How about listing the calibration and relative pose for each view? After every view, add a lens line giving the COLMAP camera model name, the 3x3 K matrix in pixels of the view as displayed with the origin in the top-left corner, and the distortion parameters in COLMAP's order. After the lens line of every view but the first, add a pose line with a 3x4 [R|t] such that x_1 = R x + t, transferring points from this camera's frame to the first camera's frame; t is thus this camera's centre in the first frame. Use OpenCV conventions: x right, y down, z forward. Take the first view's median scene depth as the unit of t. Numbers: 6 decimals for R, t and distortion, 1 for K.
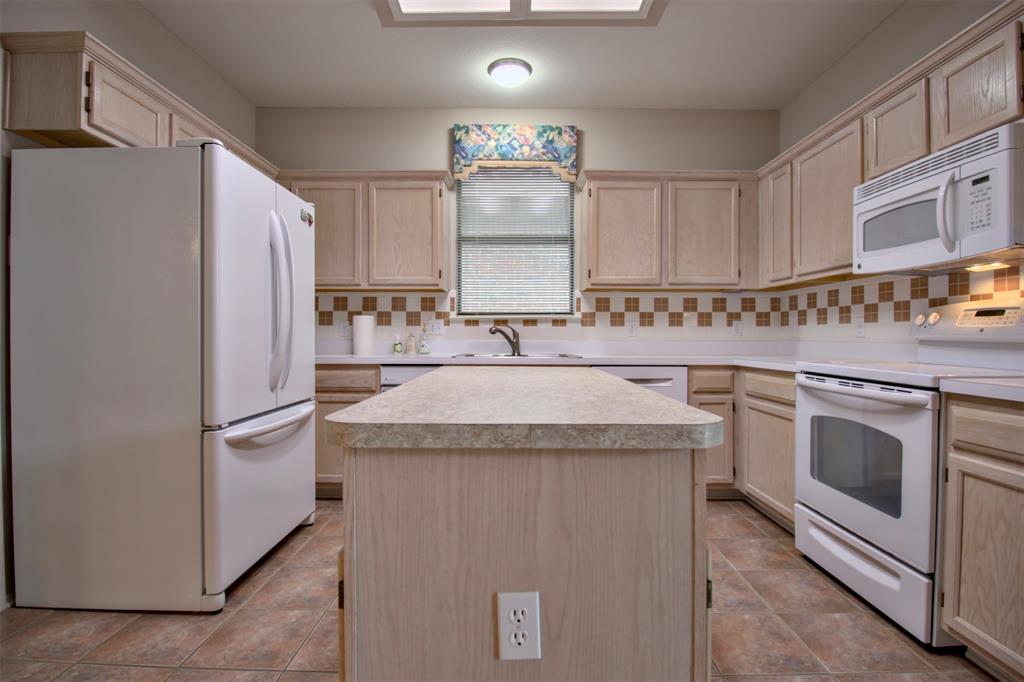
lens RADIAL K [[480.0, 0, 517.1], [0, 480.0, 340.7], [0, 0, 1]] dist [0.001126, -0.015134]
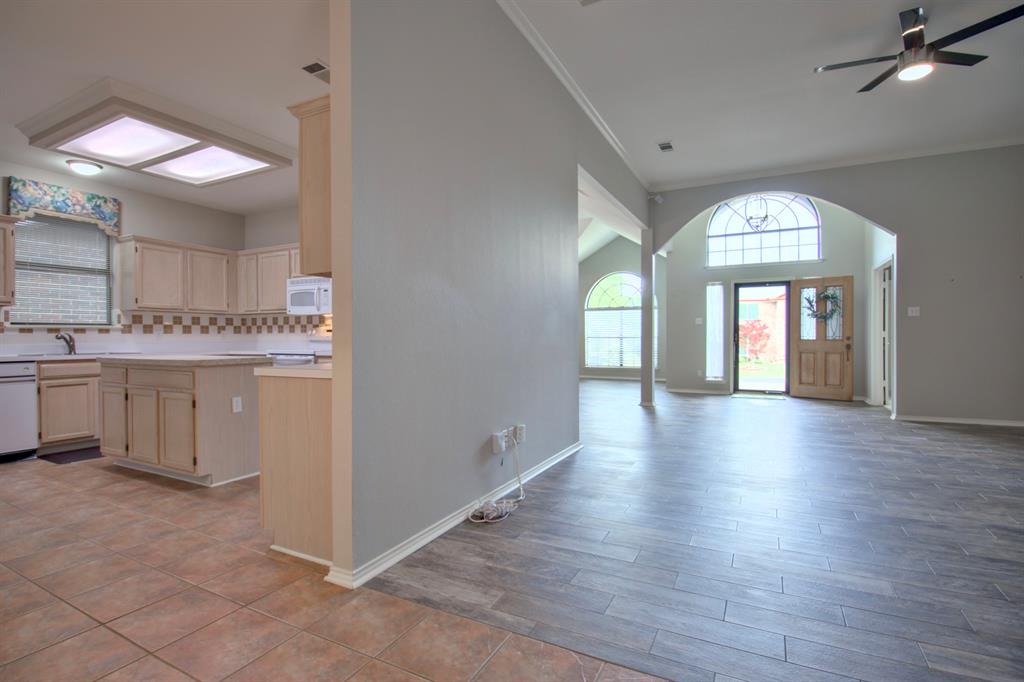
lens RADIAL K [[489.3, 0, 505.8], [0, 489.3, 339.2], [0, 0, 1]] dist [0.000416, -0.013021]
pose [[0.469564, -0.007130, 0.882869, -0.650382], [0.015225, 0.999884, -0.000023, 0.005430], [-0.882767, 0.013453, 0.469619, -0.770699]]
